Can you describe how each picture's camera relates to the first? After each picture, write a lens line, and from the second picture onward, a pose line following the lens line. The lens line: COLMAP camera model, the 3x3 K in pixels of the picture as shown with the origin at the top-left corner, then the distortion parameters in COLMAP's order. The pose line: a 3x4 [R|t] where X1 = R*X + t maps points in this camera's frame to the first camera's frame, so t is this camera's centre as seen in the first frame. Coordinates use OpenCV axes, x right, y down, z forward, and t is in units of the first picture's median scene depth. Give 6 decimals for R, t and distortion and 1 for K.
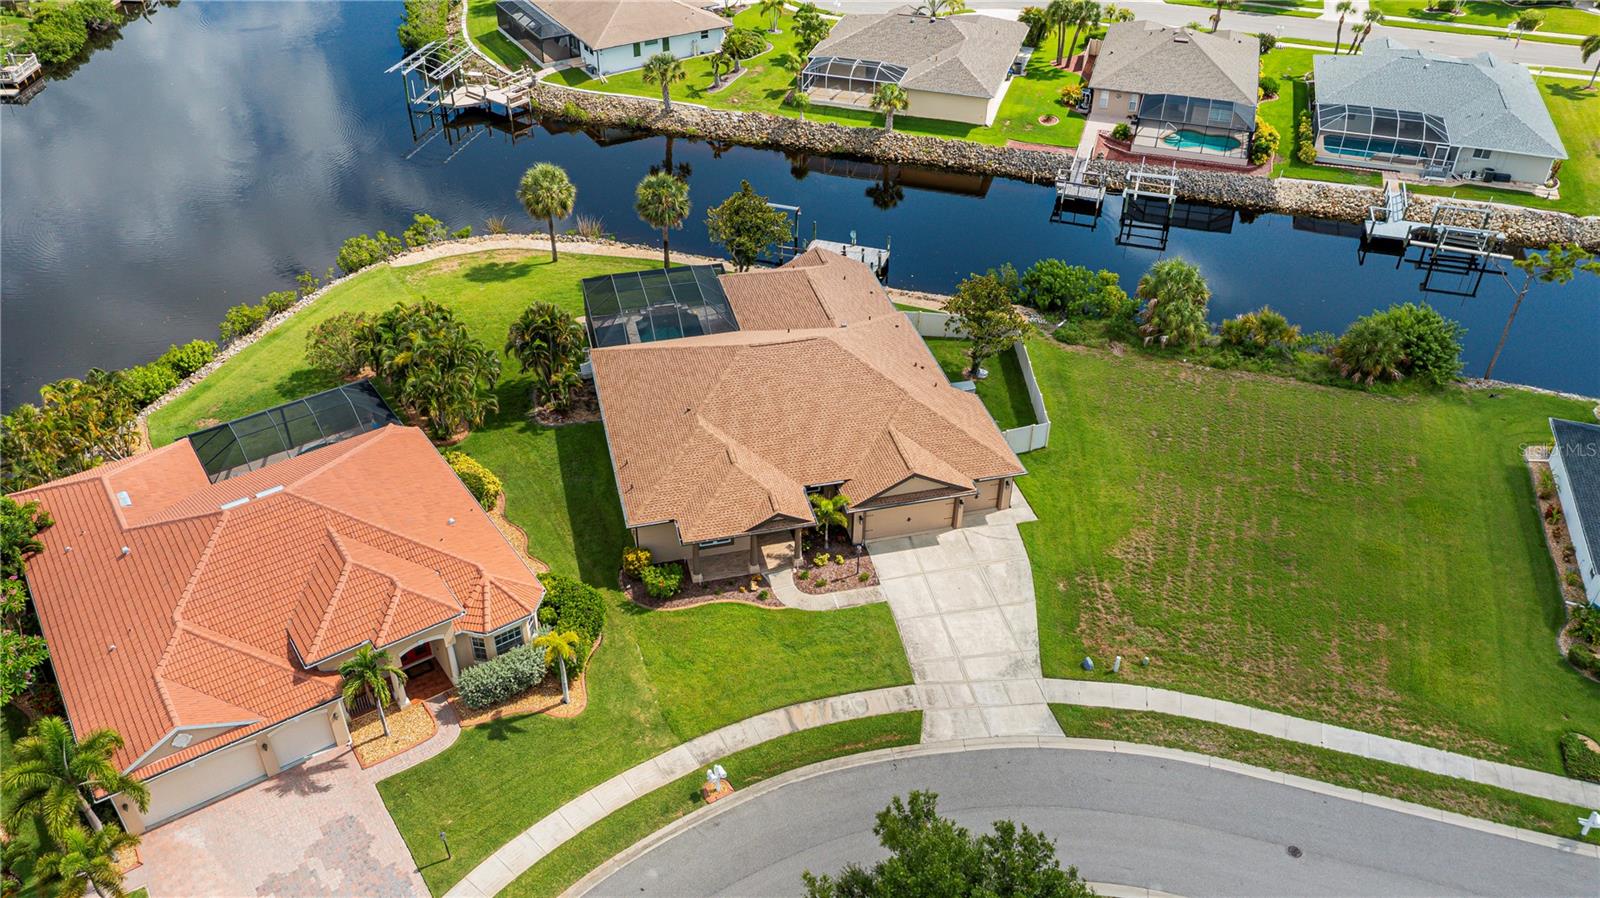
lens RADIAL K [[1270.3, 0, 800.0], [0, 1270.3, 449.0], [0, 0, 1]] dist [-0.004261, 0.005547]
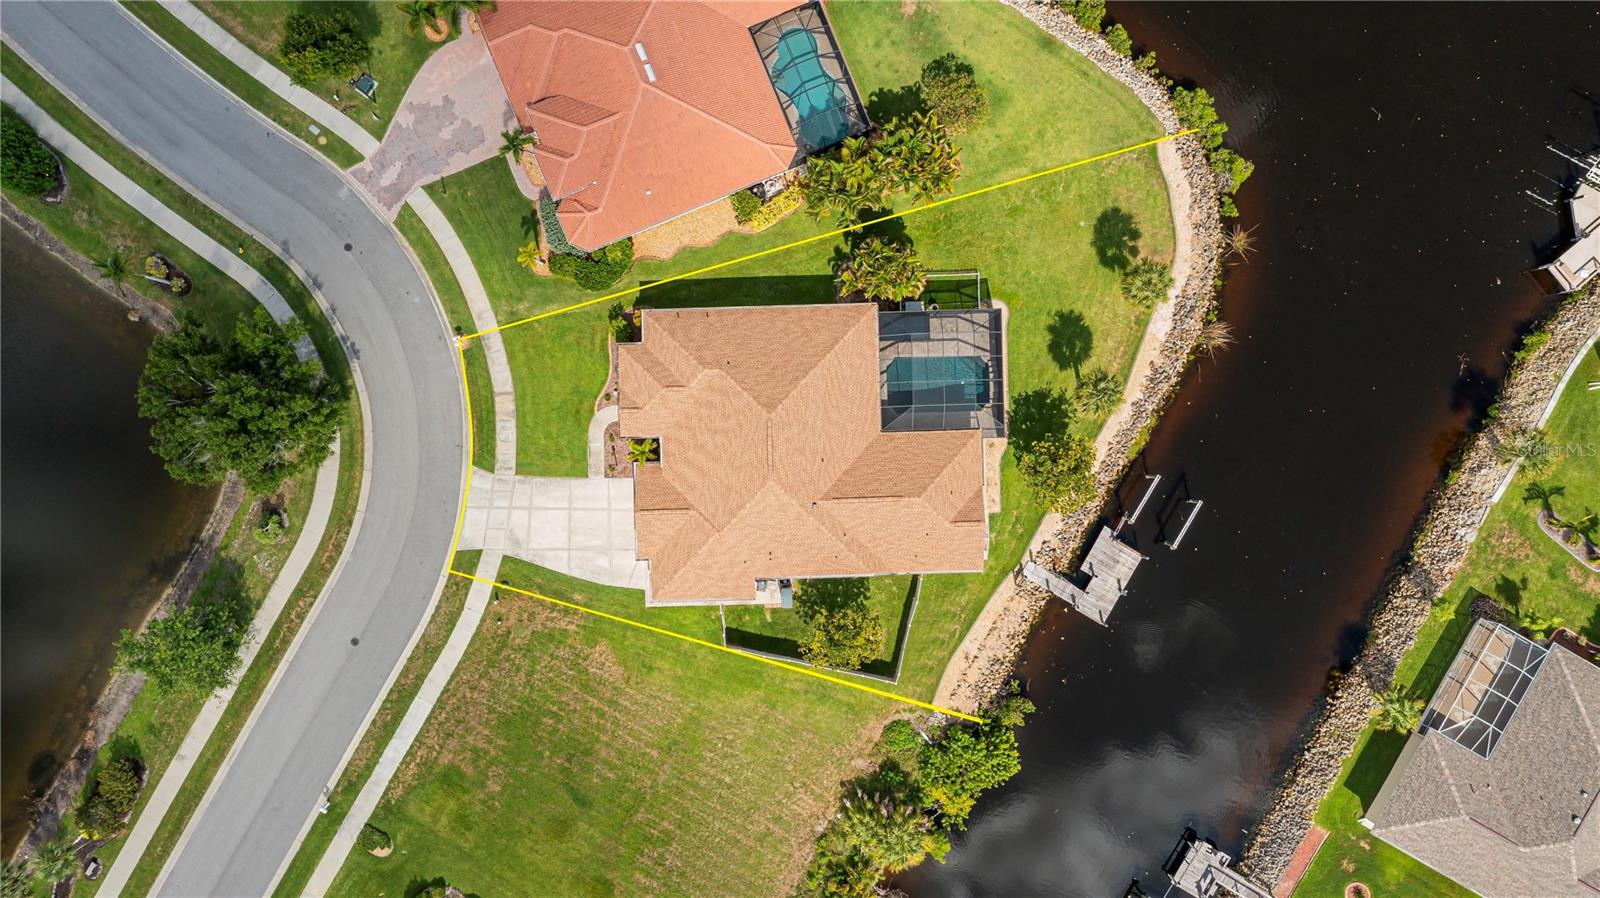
lens RADIAL K [[1270.3, 0, 800.0], [0, 1270.3, 449.0], [0, 0, 1]] dist [-0.004261, 0.005547]
pose [[-0.216521, 0.976192, -0.012982, 0.000861], [-0.578384, -0.117551, 0.807250, -1.336084], [0.786505, 0.182295, 0.590066, 0.328978]]
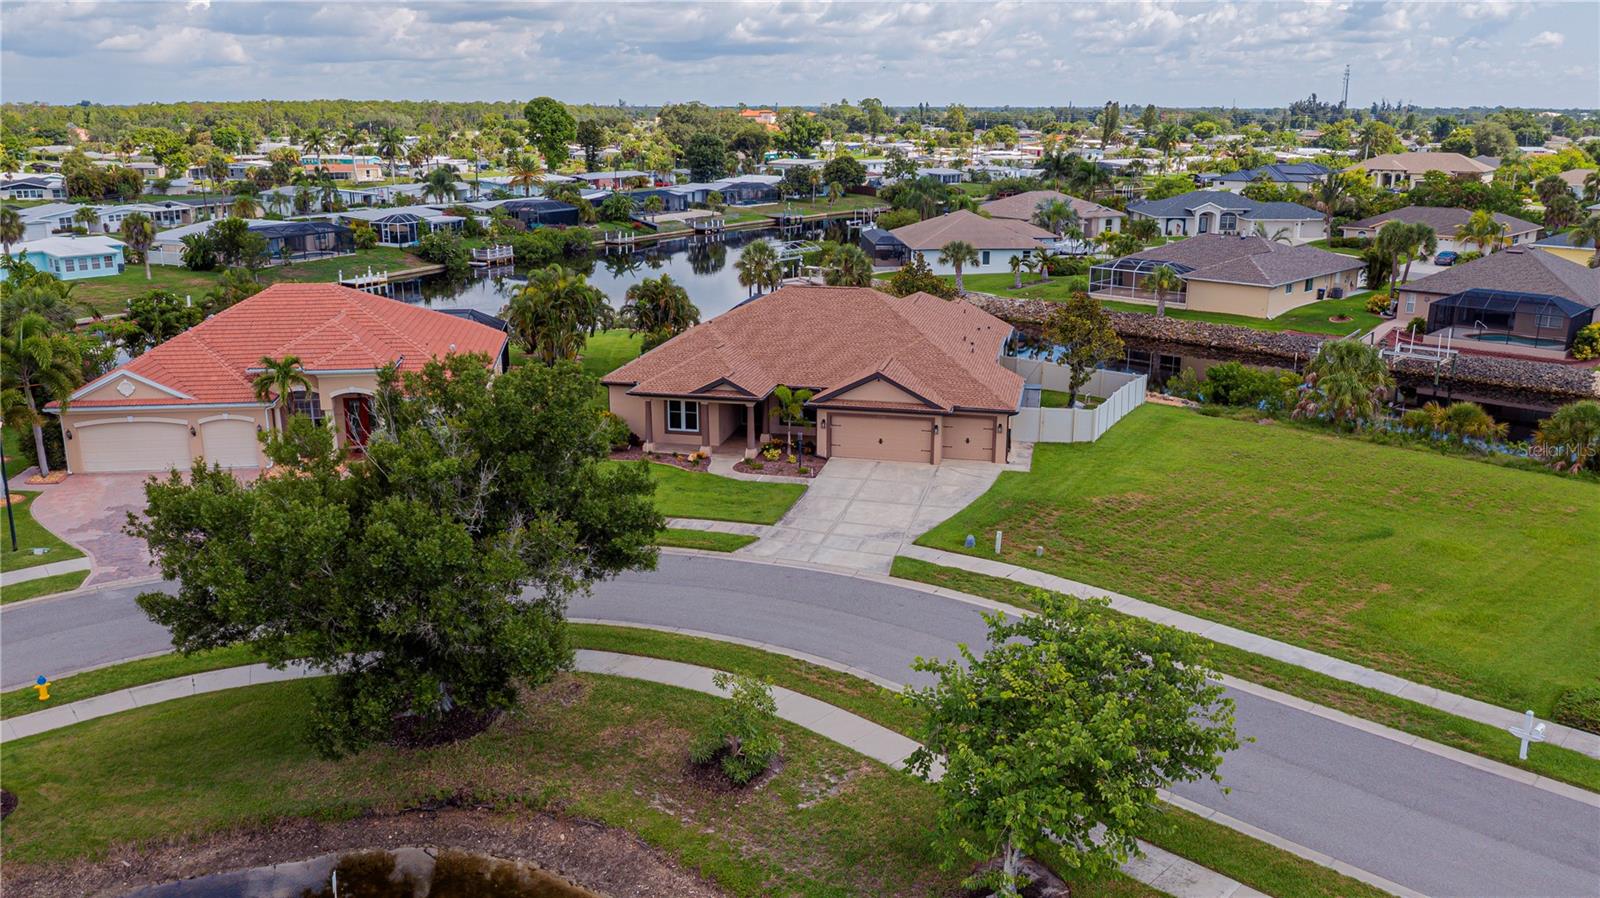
lens RADIAL K [[1270.3, 0, 800.0], [0, 1270.3, 449.0], [0, 0, 1]] dist [-0.004261, 0.005547]
pose [[0.895929, 0.114066, -0.429301, 0.490550], [-0.262023, 0.916125, -0.303413, 0.406088], [0.358685, 0.384323, 0.850671, 0.226584]]
